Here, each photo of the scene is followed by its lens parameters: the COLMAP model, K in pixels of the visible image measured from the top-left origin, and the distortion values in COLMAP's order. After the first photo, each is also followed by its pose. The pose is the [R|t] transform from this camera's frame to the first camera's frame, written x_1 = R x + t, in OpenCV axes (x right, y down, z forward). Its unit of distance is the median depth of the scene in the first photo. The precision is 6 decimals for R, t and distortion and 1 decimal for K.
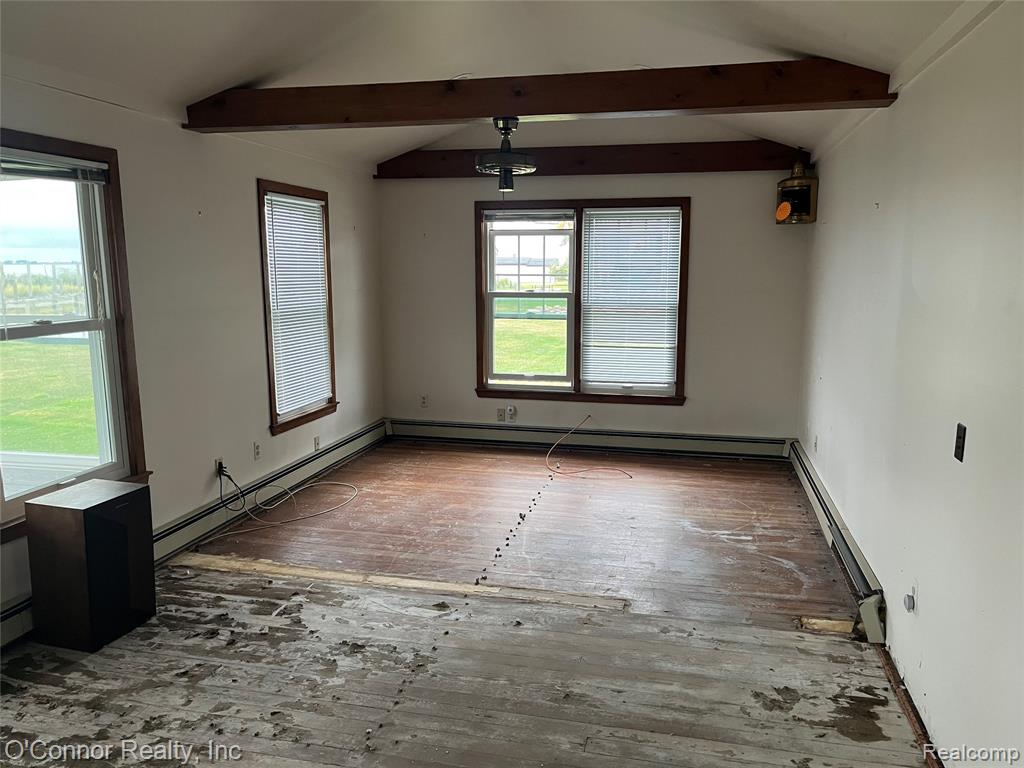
lens RADIAL K [[767.2, 0, 515.4], [0, 767.2, 378.1], [0, 0, 1]] dist [-0.024942, -0.022013]
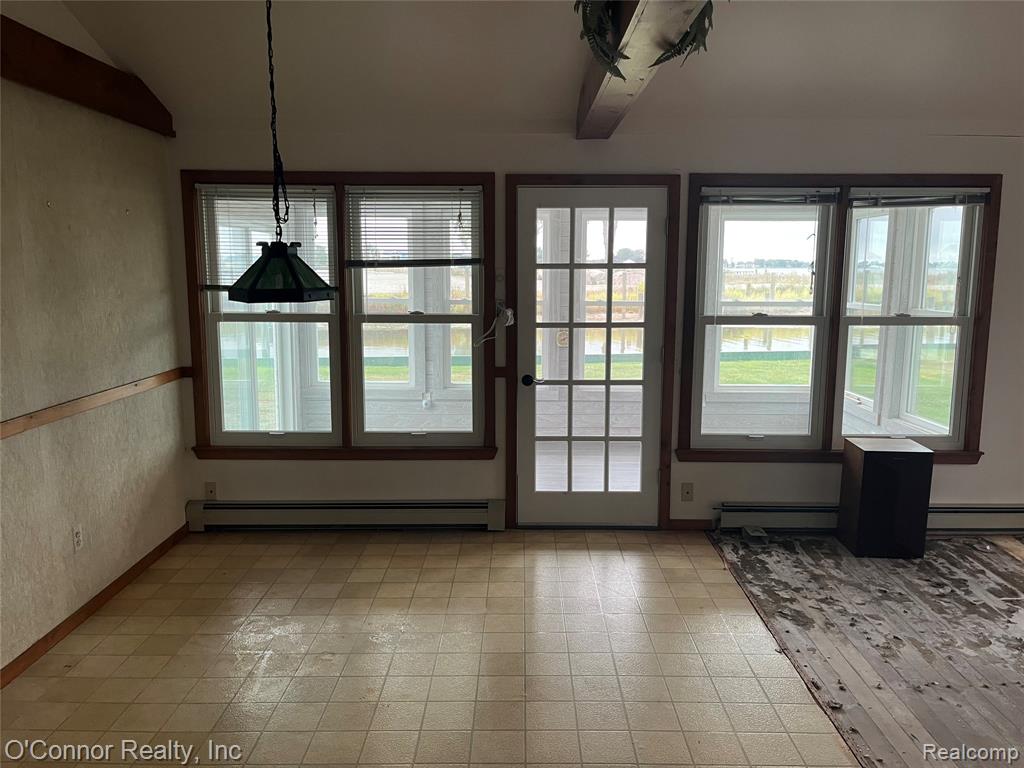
lens RADIAL K [[767.2, 0, 511.8], [0, 767.2, 384.2], [0, 0, 1]] dist [-0.024942, -0.022013]
pose [[0.200039, 0.157789, -0.966999, 0.582756], [-0.143991, 0.980966, 0.130282, -0.031770], [0.969150, 0.113177, 0.218951, 0.058705]]
